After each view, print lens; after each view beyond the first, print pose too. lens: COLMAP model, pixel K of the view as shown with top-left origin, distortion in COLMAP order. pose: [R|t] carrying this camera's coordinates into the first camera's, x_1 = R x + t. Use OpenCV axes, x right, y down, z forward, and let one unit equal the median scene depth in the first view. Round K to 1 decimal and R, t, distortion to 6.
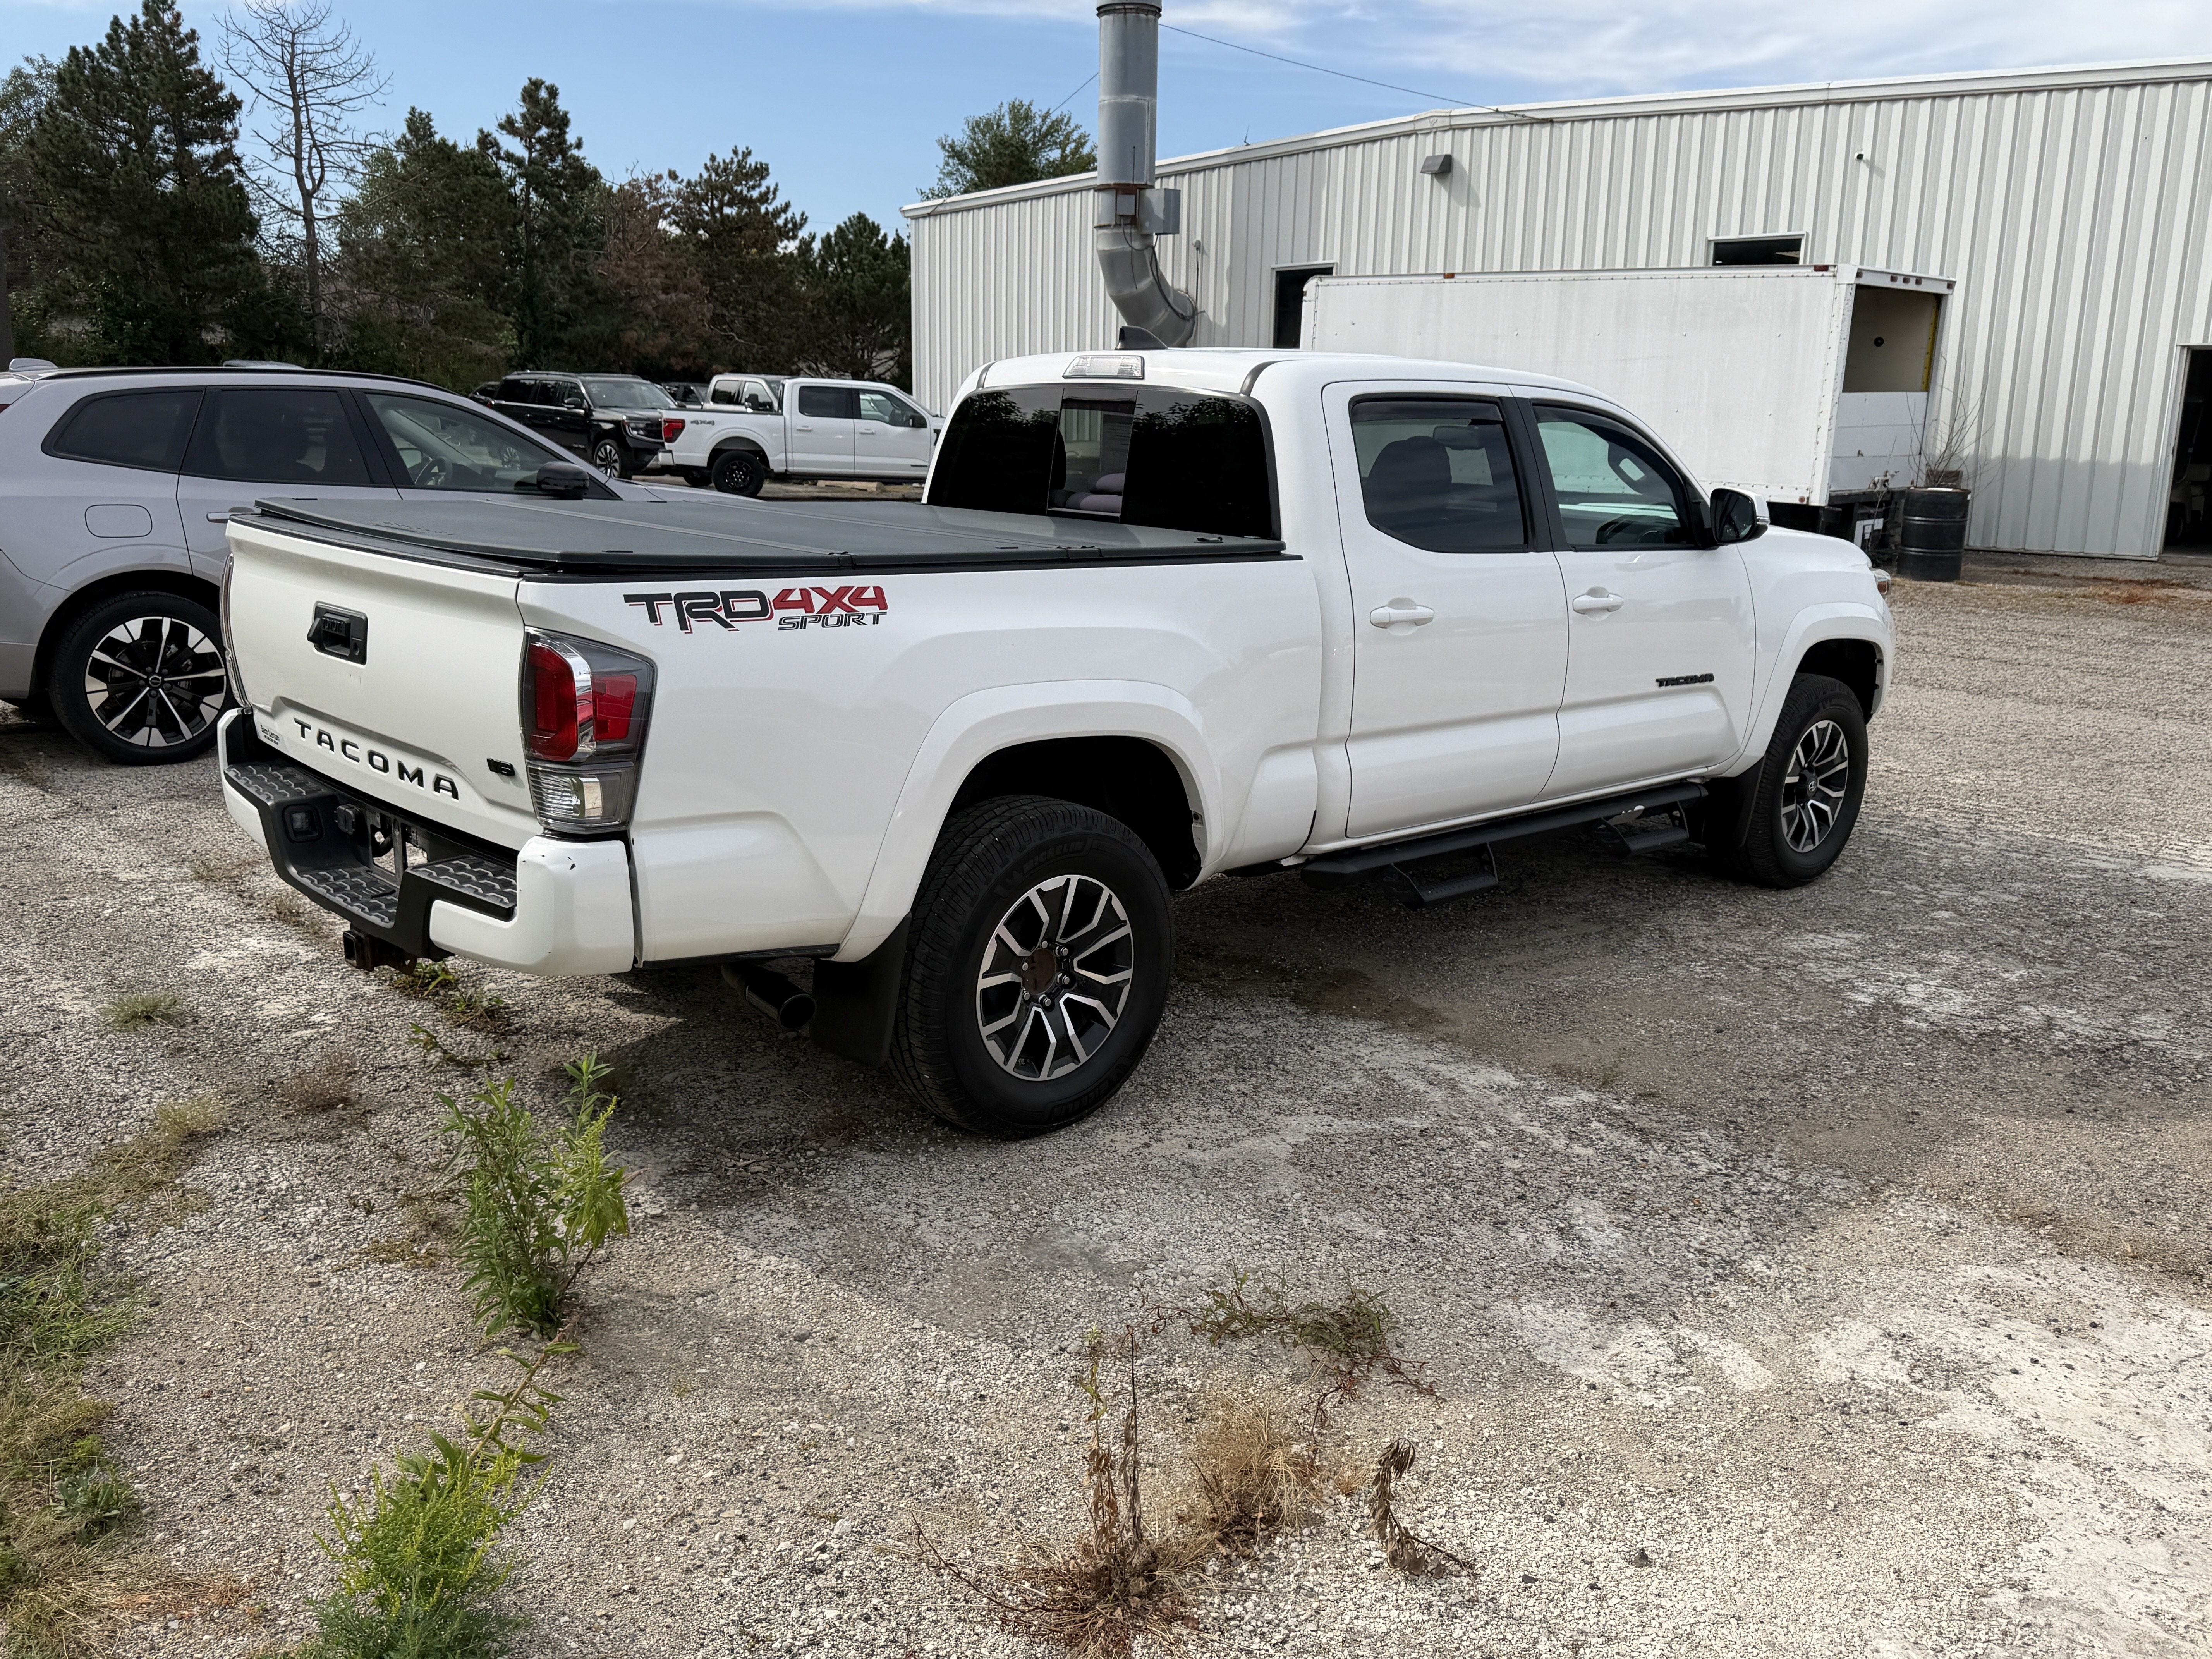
lens RADIAL K [[1806.3, 0, 1088.1], [0, 1806.3, 833.4], [0, 0, 1]] dist [0.079882, -0.127252]
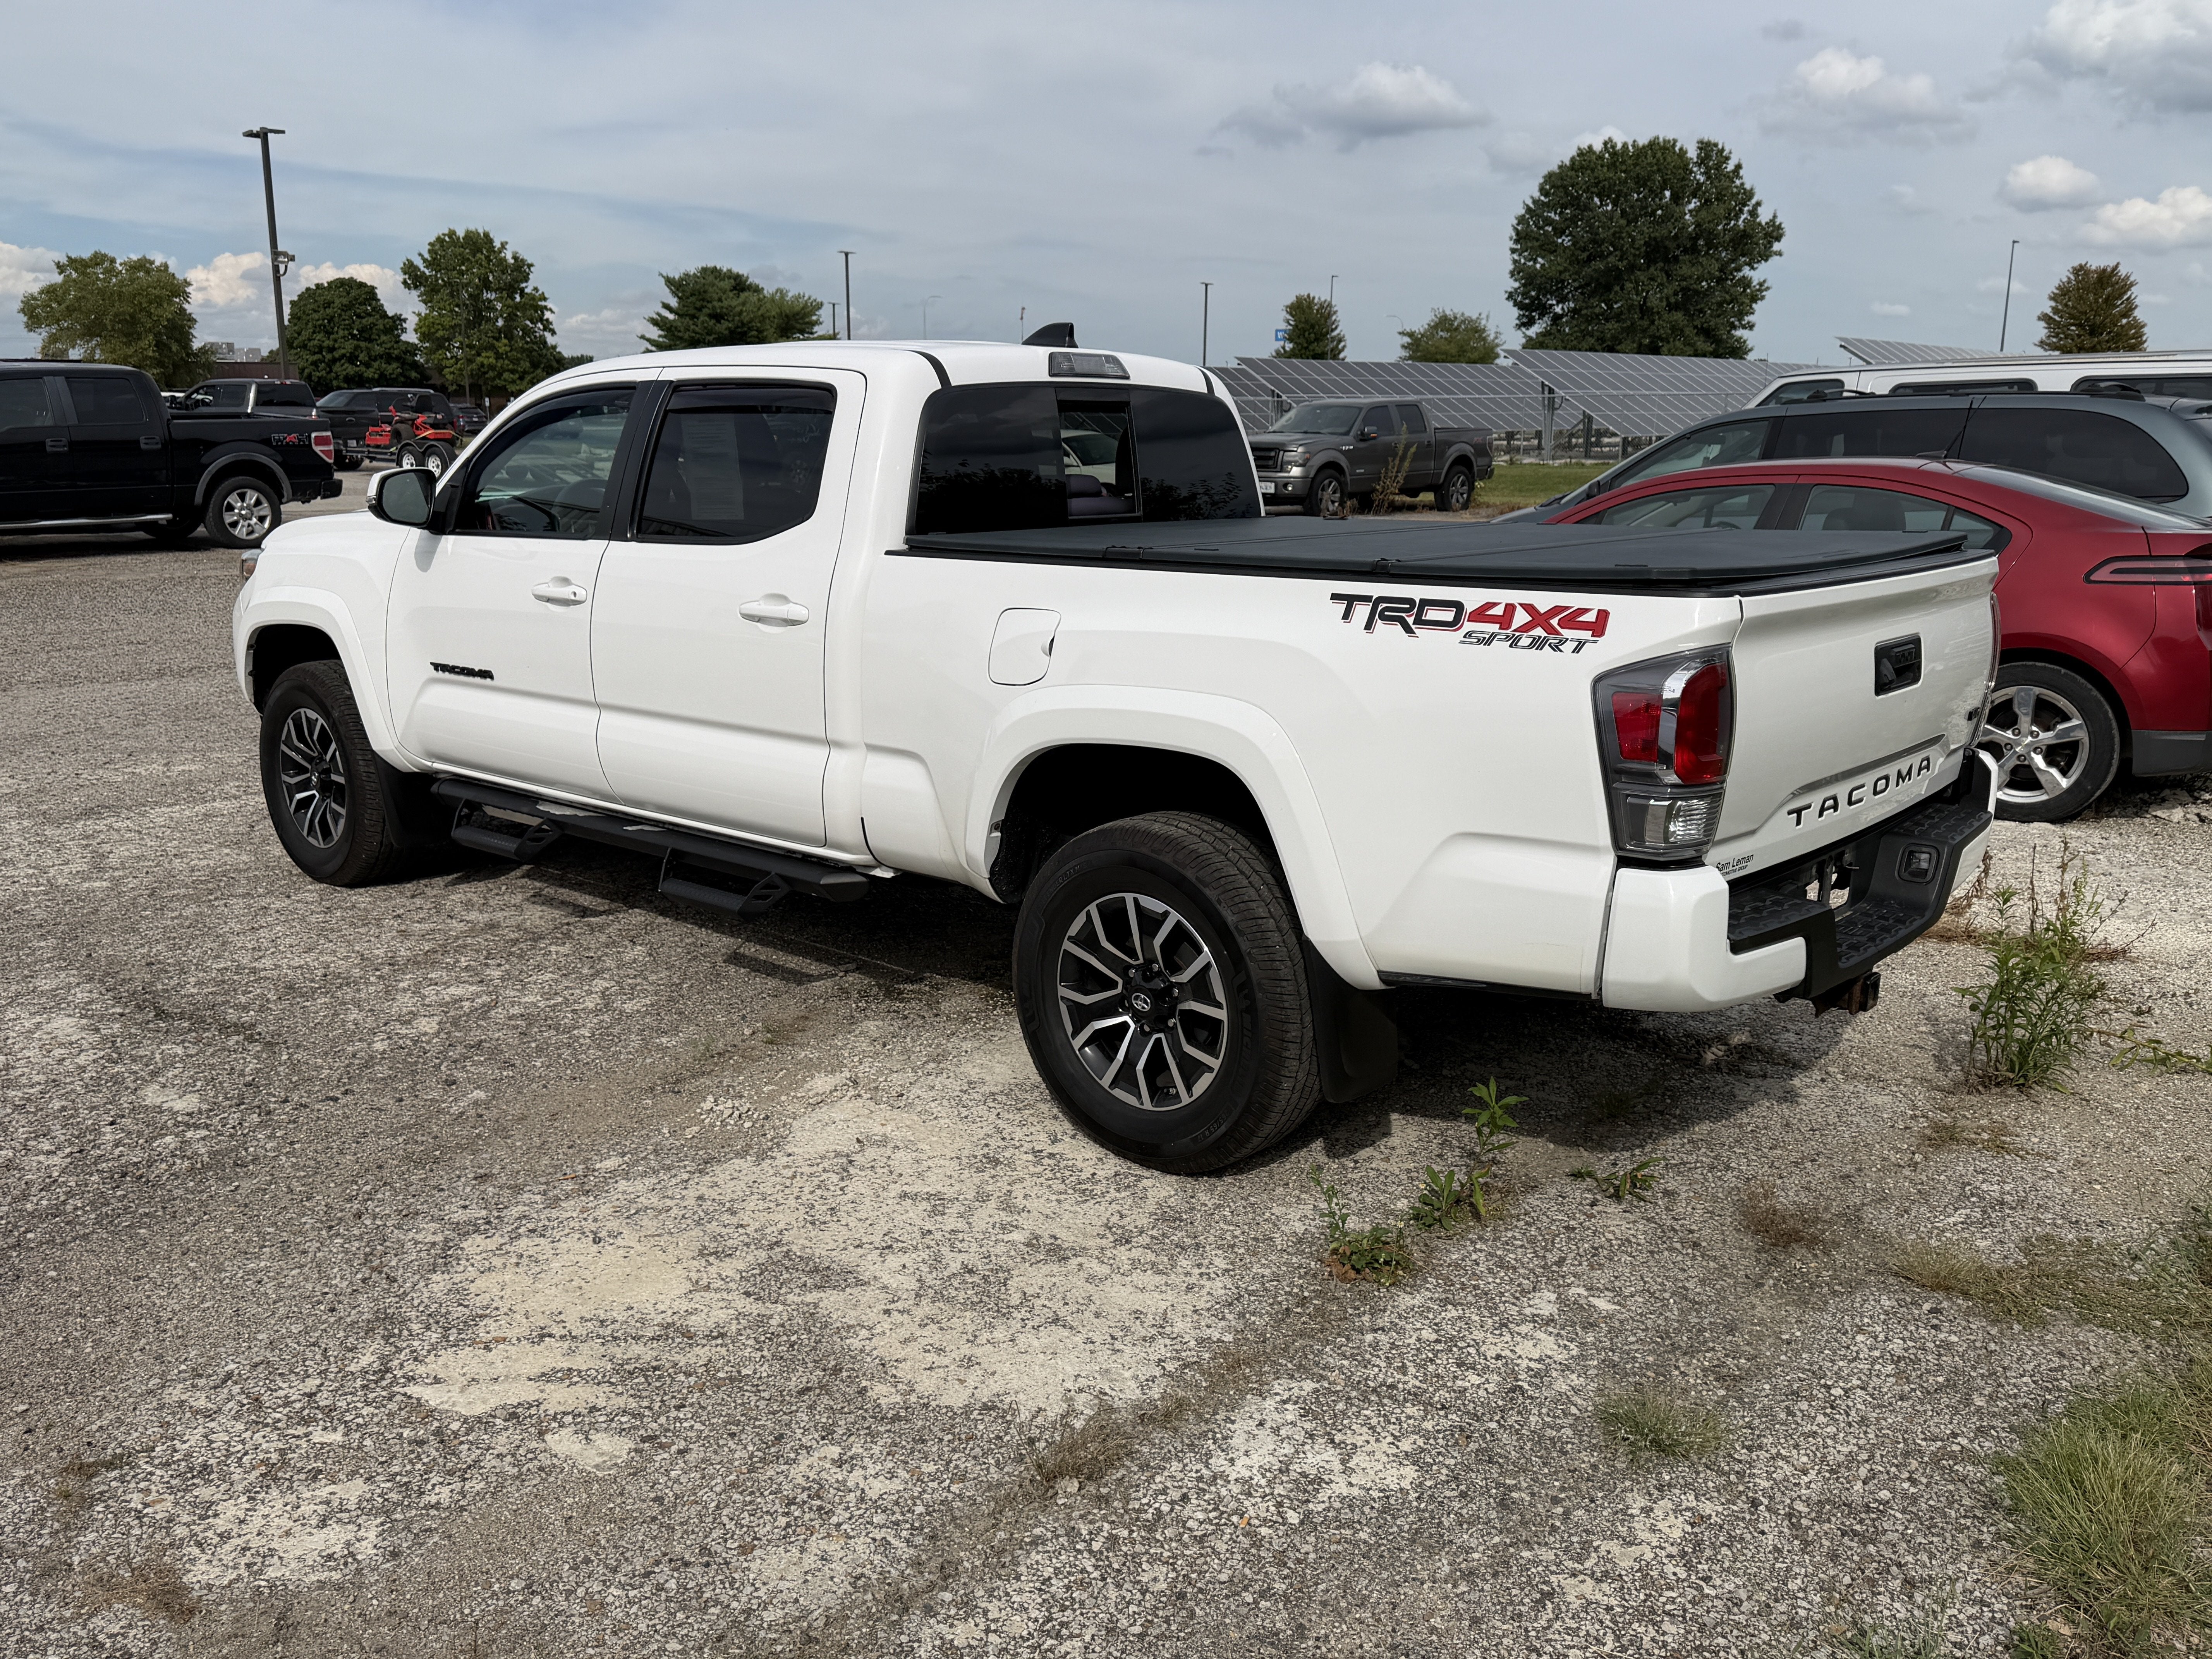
lens RADIAL K [[1806.3, 0, 1105.2], [0, 1806.3, 820.7], [0, 0, 1]] dist [0.079882, -0.127252]
pose [[-0.103296, -0.242755, 0.964572, -0.934412], [0.217861, 0.940690, 0.260076, -0.265246], [-0.970498, 0.237008, -0.044283, 1.040929]]
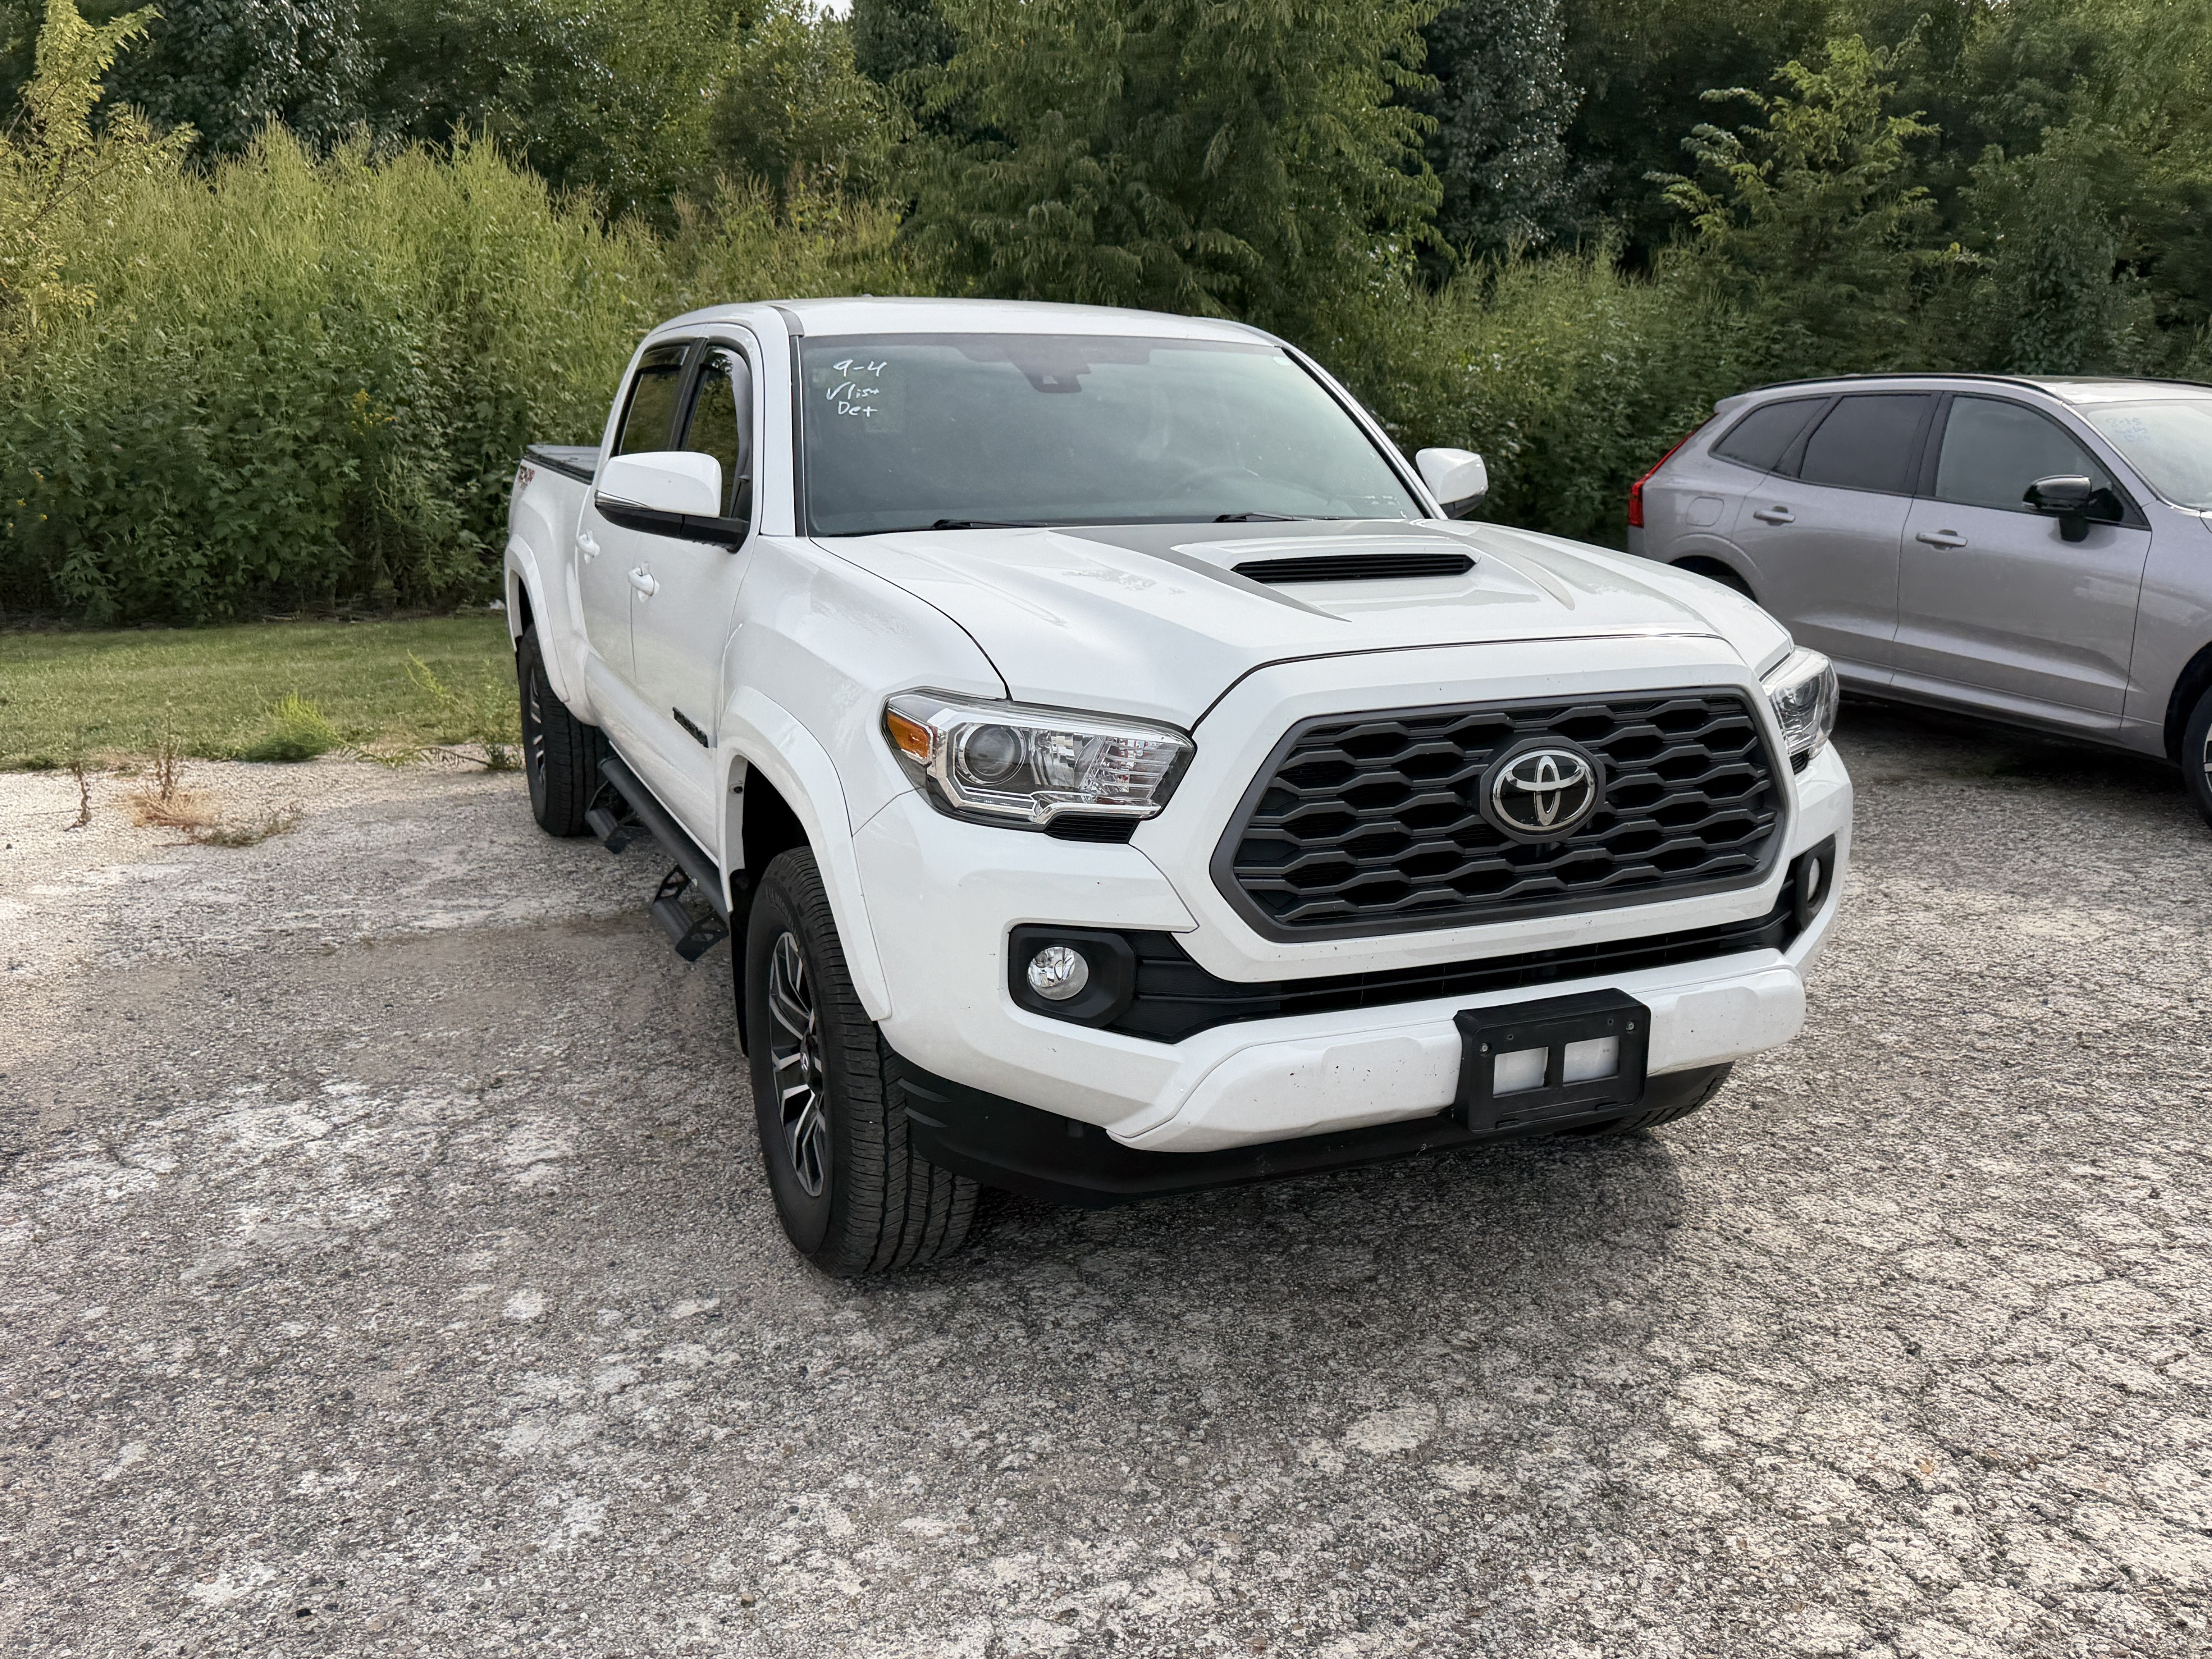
lens RADIAL K [[1806.3, 0, 1099.9], [0, 1806.3, 819.4], [0, 0, 1]] dist [0.079882, -0.127252]
pose [[-0.333538, 0.179844, -0.925424, 1.008473], [-0.233956, 0.935137, 0.266053, -0.295591], [0.913246, 0.305247, -0.269828, 1.460775]]
